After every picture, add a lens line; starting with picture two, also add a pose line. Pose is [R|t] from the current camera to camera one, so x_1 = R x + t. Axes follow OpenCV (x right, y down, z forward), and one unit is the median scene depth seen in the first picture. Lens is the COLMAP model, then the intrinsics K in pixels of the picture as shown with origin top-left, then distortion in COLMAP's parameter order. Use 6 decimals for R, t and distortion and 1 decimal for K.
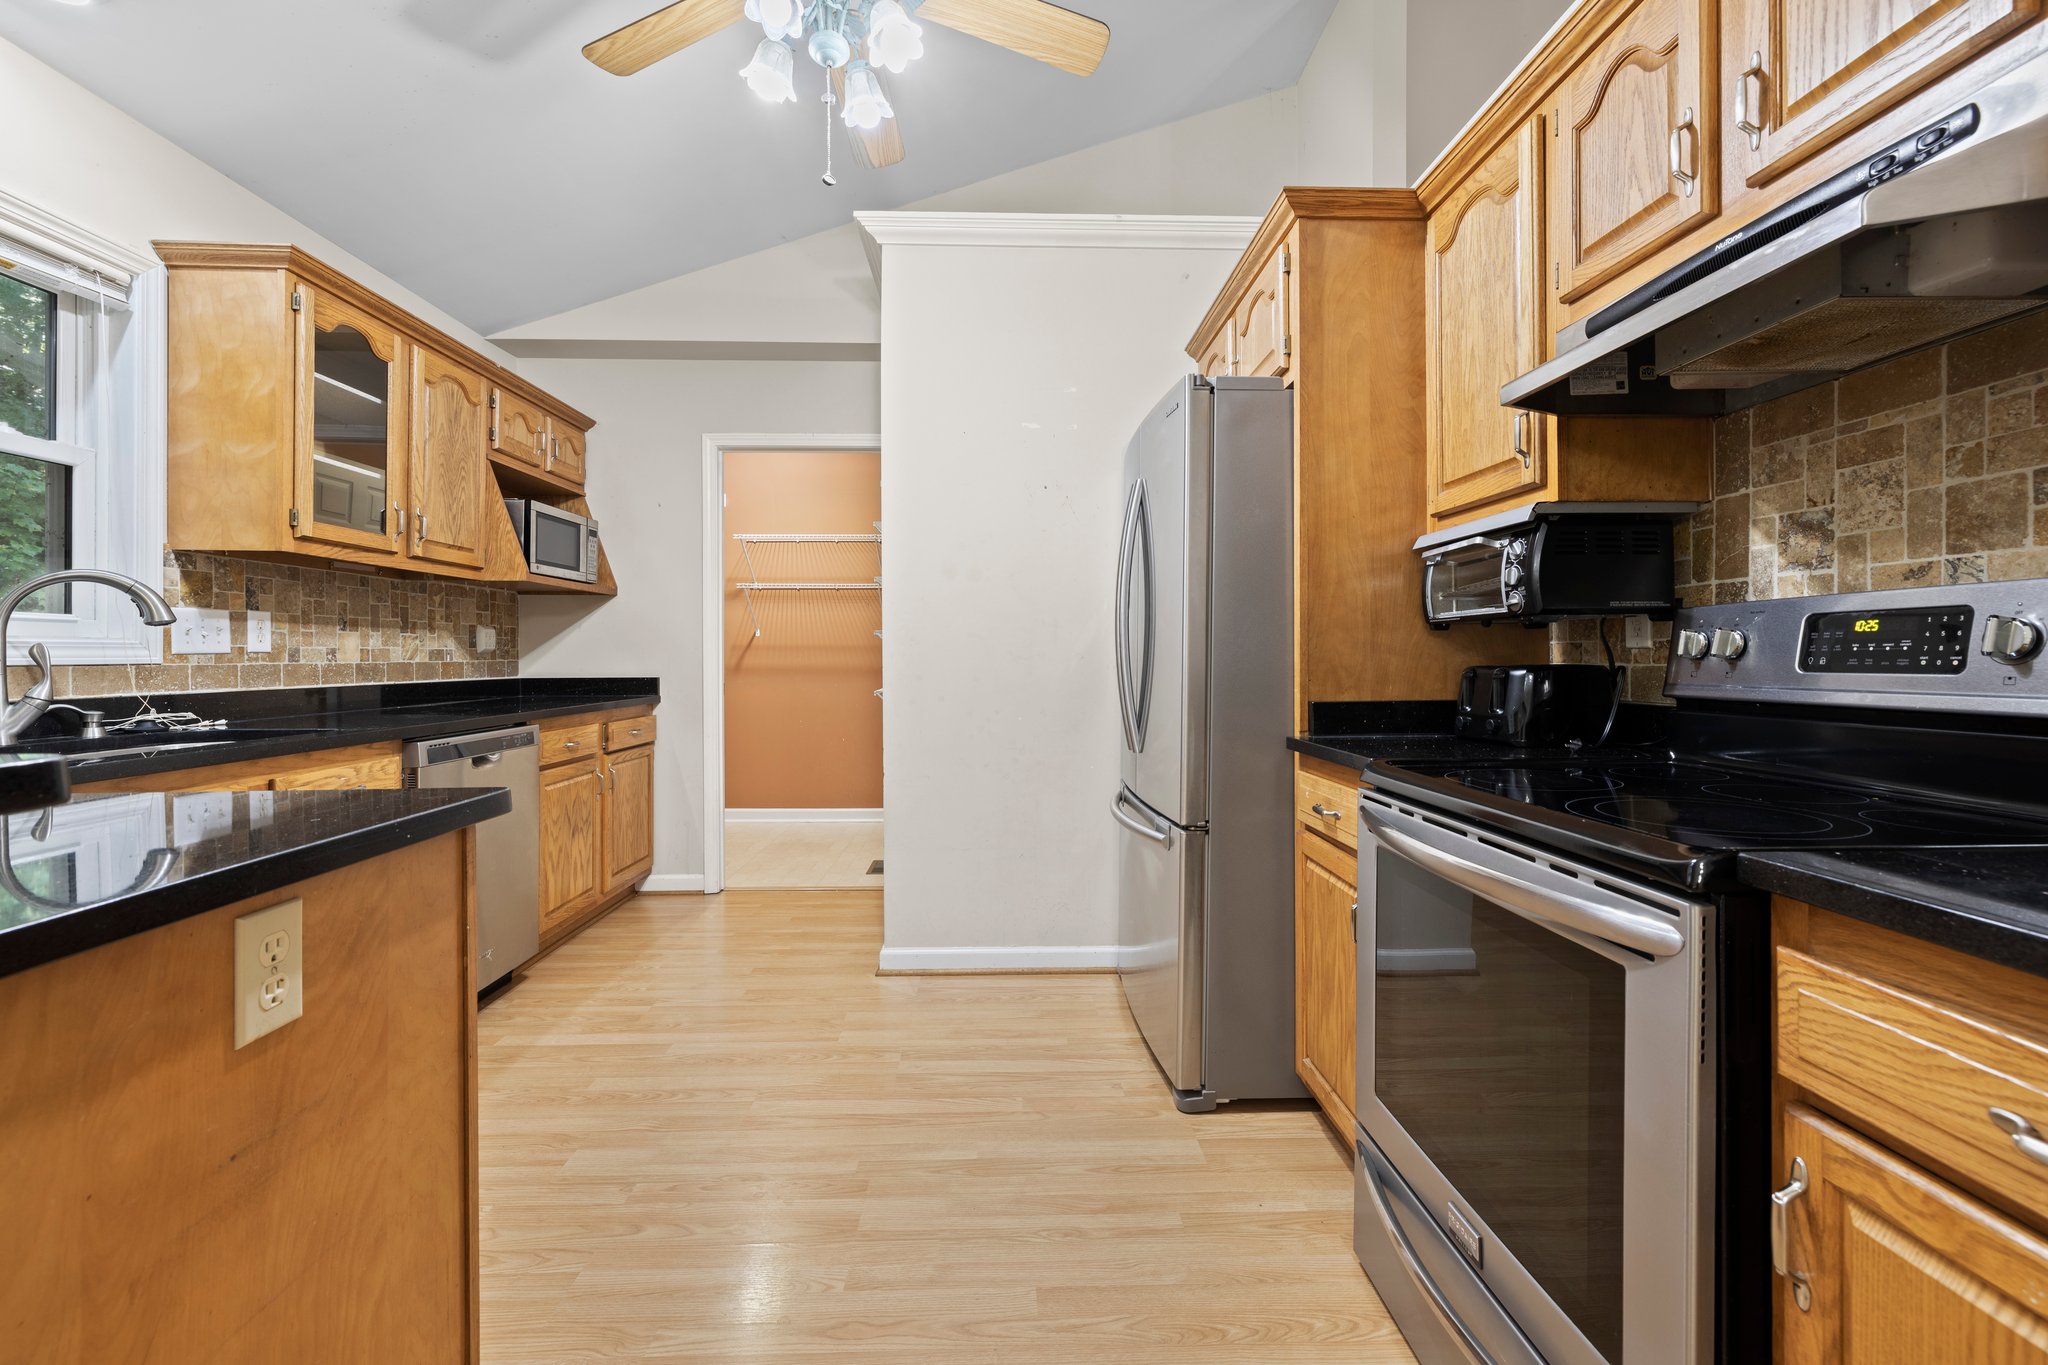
lens RADIAL K [[867.5, 0, 1006.6], [0, 867.5, 652.6], [0, 0, 1]] dist [0.007195, 0.000536]
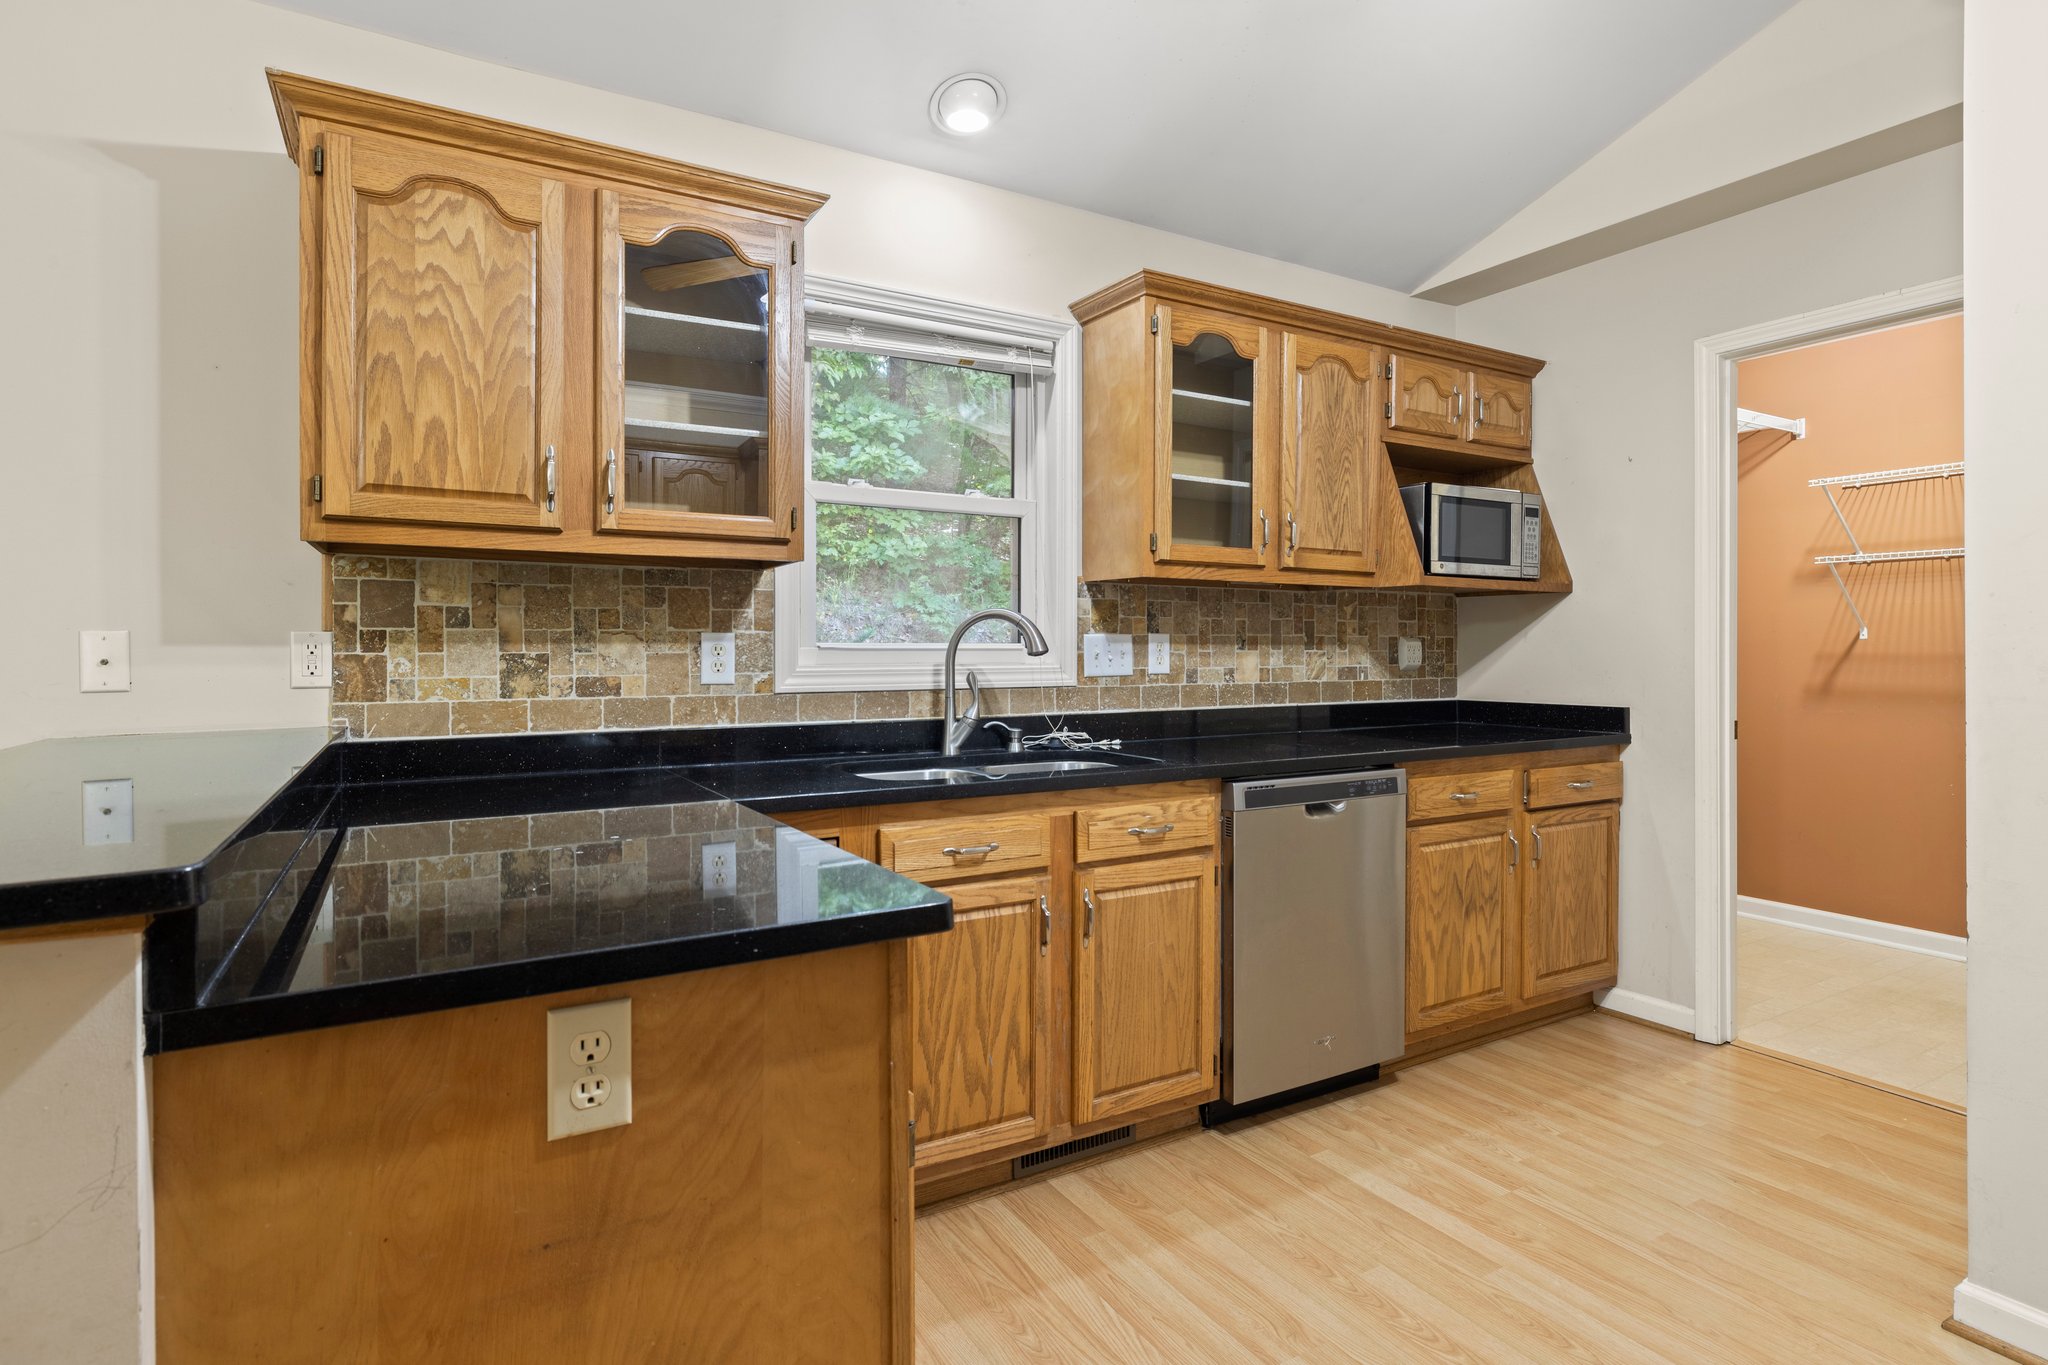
lens RADIAL K [[1034.1, 0, 1029.4], [0, 1034.1, 652.9], [0, 0, 1]] dist [-0.005675, 0.002759]
pose [[0.495660, 0.004134, -0.868507, 0.138701], [0.002055, 0.999980, 0.005932, -0.036709], [0.868514, -0.004725, 0.495642, 0.299256]]
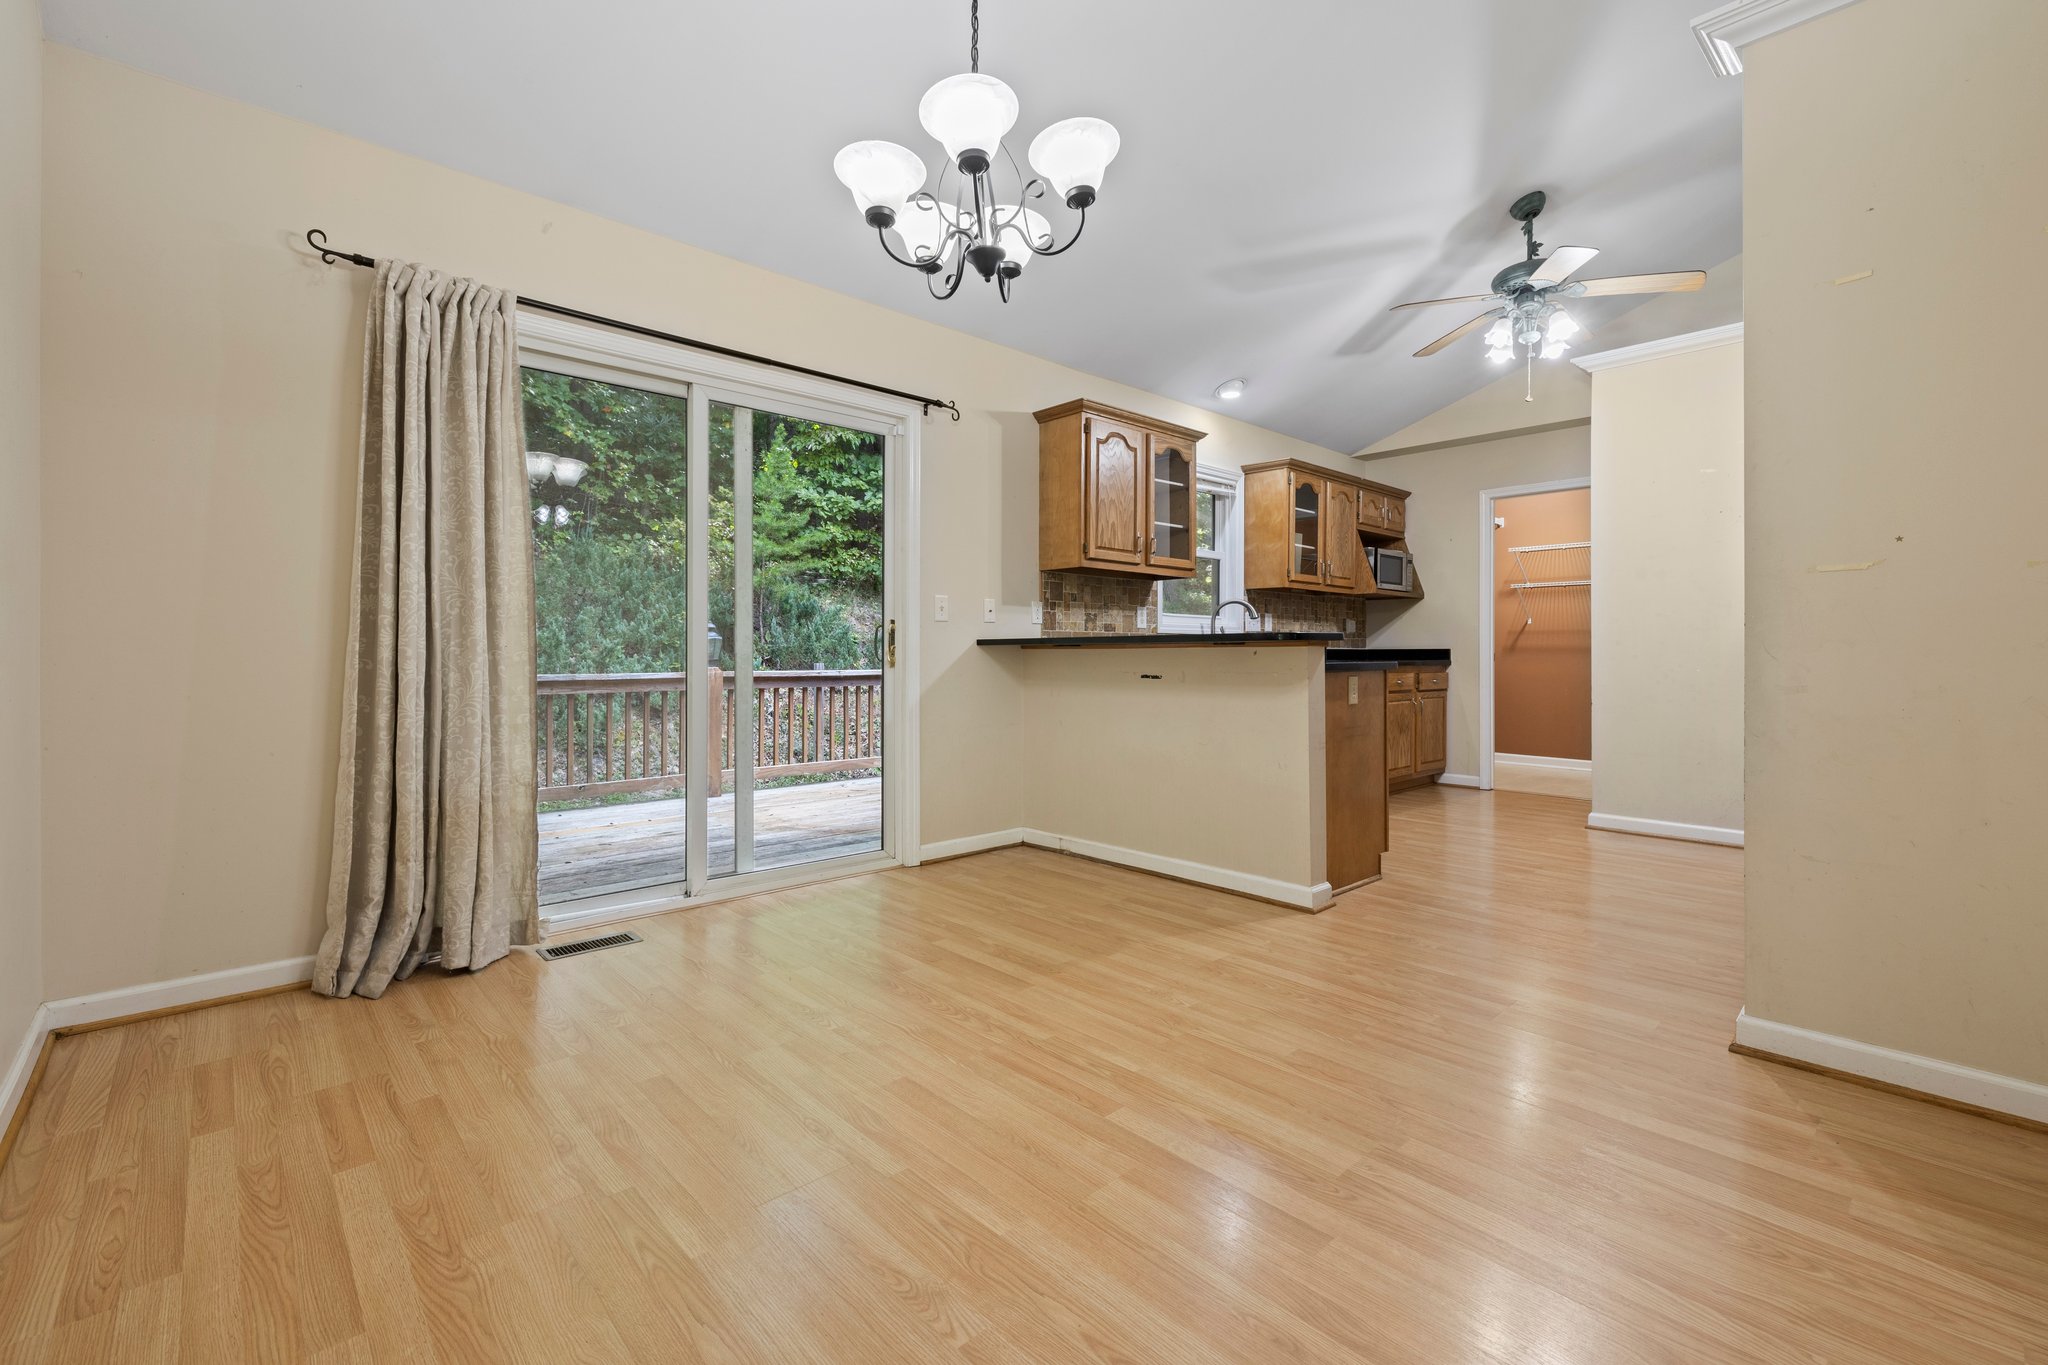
lens RADIAL K [[867.5, 0, 1052.1], [0, 867.5, 661.4], [0, 0, 1]] dist [0.007195, 0.000536]
pose [[0.682527, 0.006357, -0.730833, 0.458125], [0.001017, 0.999953, 0.009649, 0.061214], [0.730860, -0.007329, 0.682488, -1.068832]]
